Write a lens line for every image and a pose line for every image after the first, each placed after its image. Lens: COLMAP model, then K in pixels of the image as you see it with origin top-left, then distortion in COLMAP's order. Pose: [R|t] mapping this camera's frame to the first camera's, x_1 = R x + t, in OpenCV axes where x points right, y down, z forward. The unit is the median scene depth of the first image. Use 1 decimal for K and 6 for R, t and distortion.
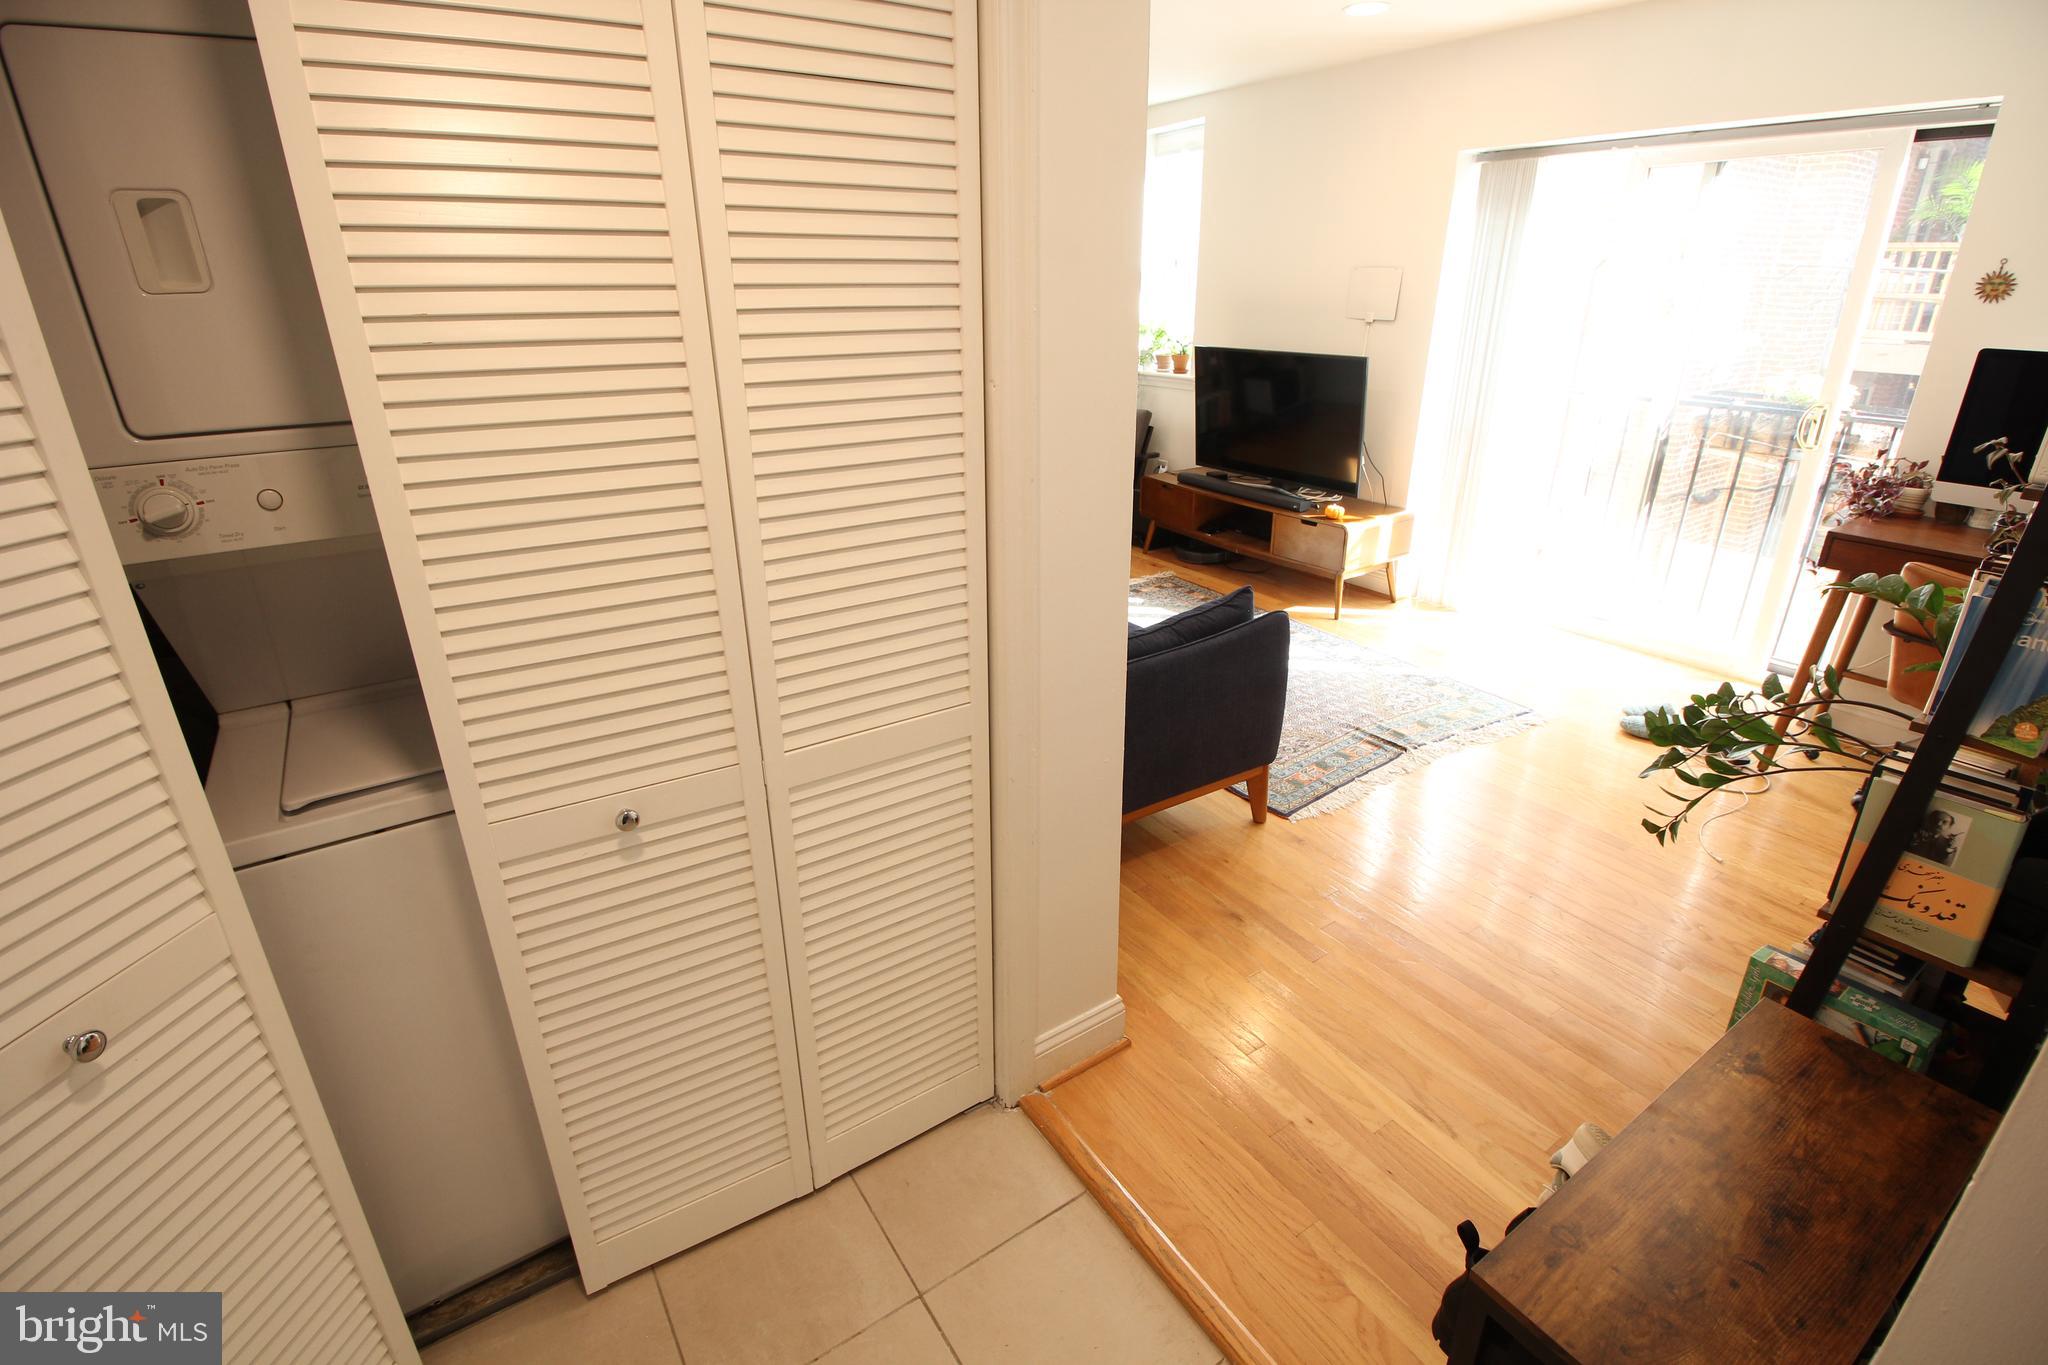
lens RADIAL K [[946.6, 0, 1044.7], [0, 946.6, 664.5], [0, 0, 1]] dist [-0.004008, -0.010239]
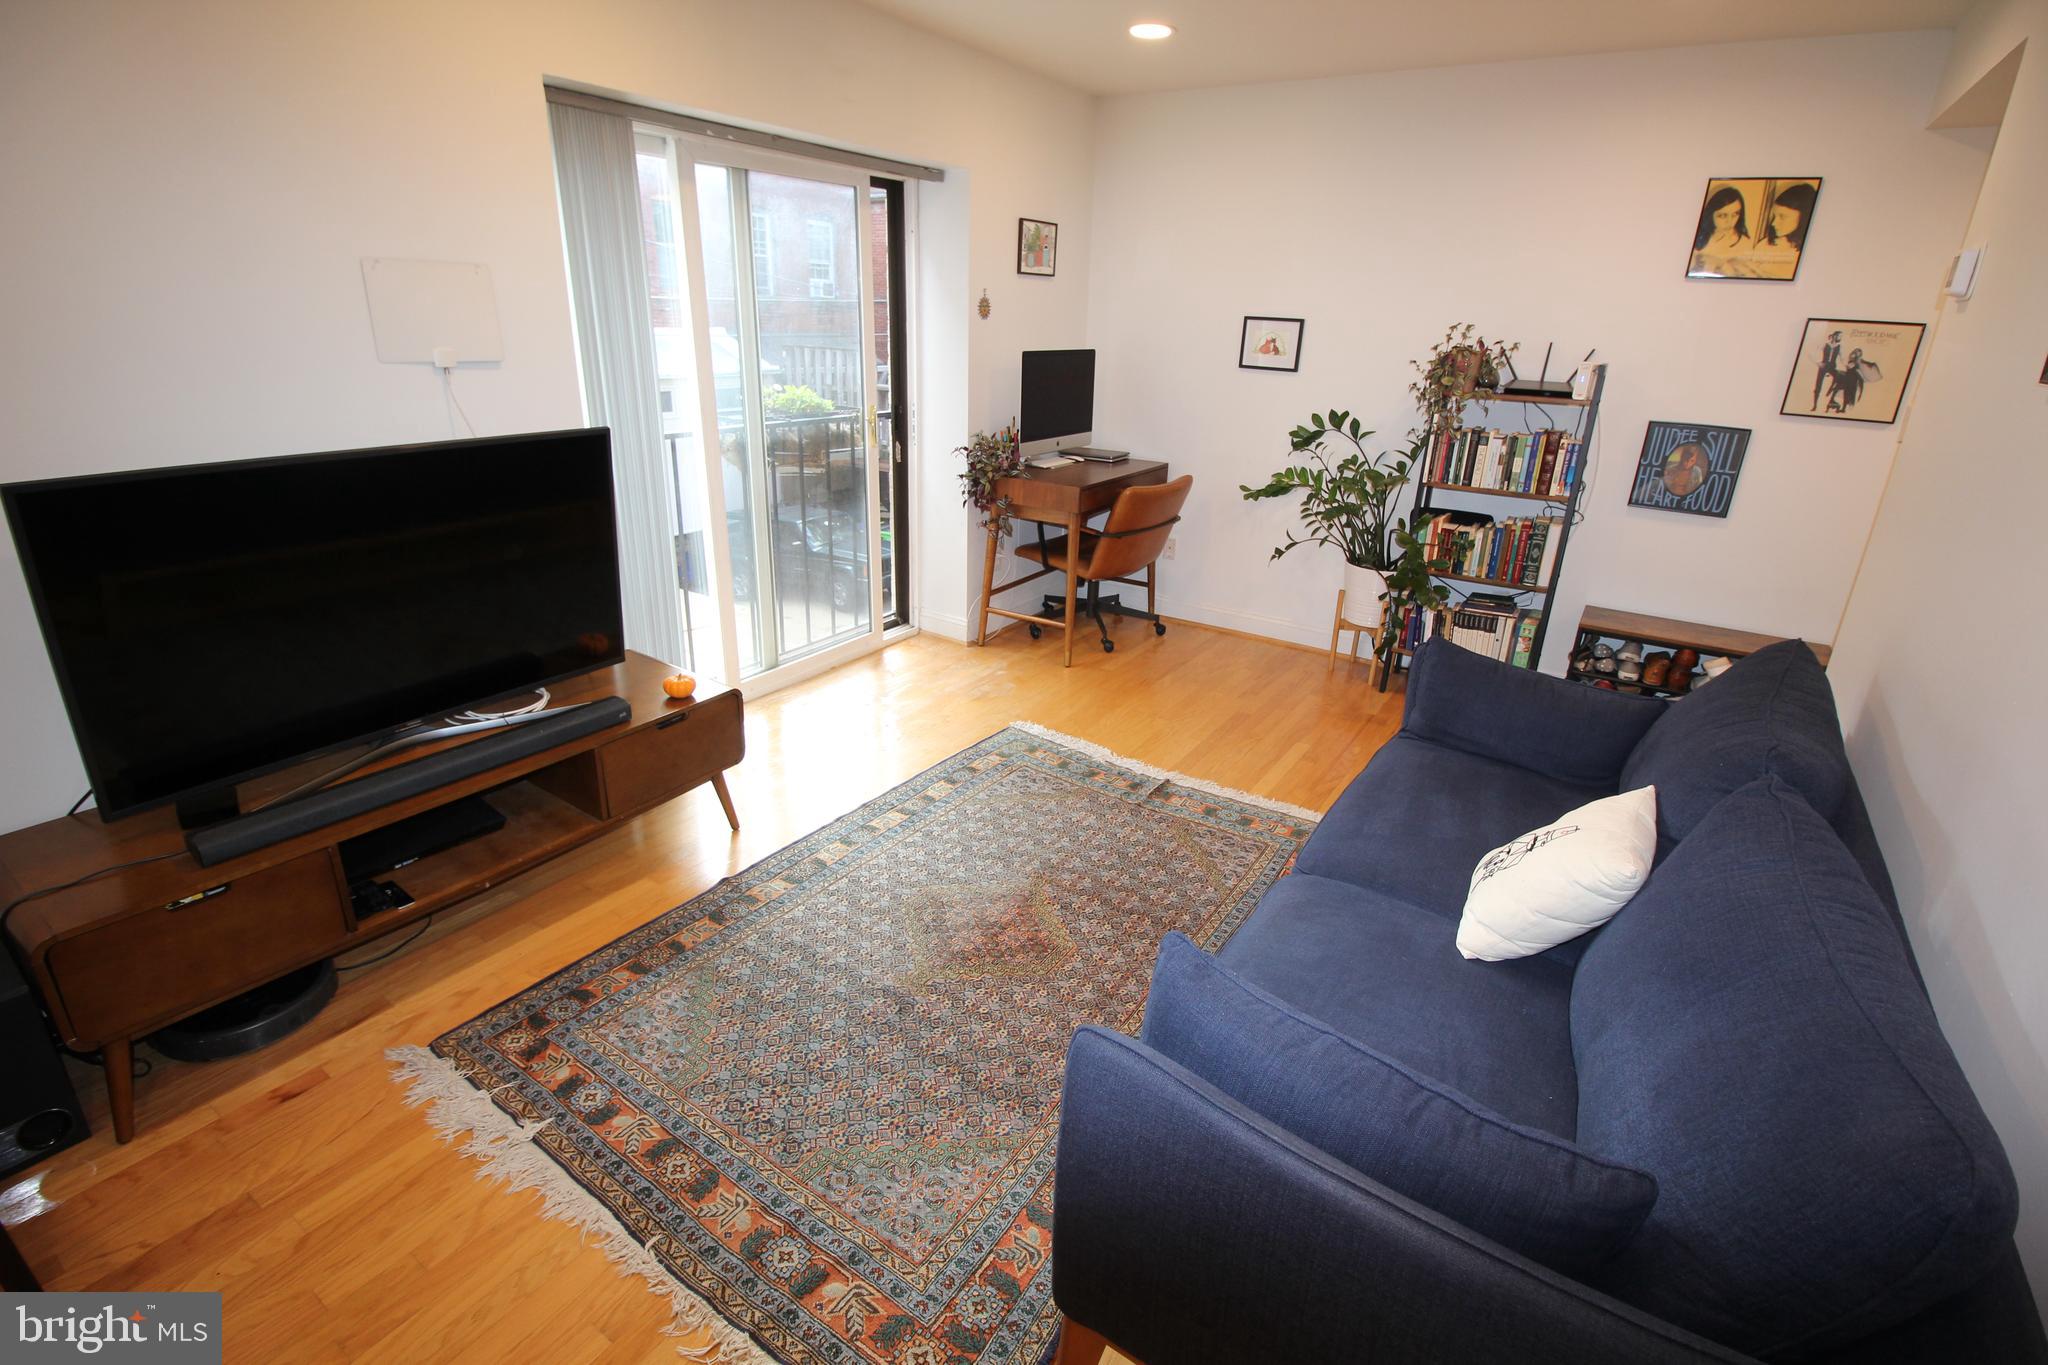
lens RADIAL K [[946.6, 0, 1028.6], [0, 946.6, 668.5], [0, 0, 1]] dist [-0.004008, -0.010239]
pose [[-0.381254, -0.334198, 0.861949, -0.275643], [0.318817, 0.827642, 0.461914, -0.371521], [-0.867756, 0.450911, -0.208994, 0.927742]]
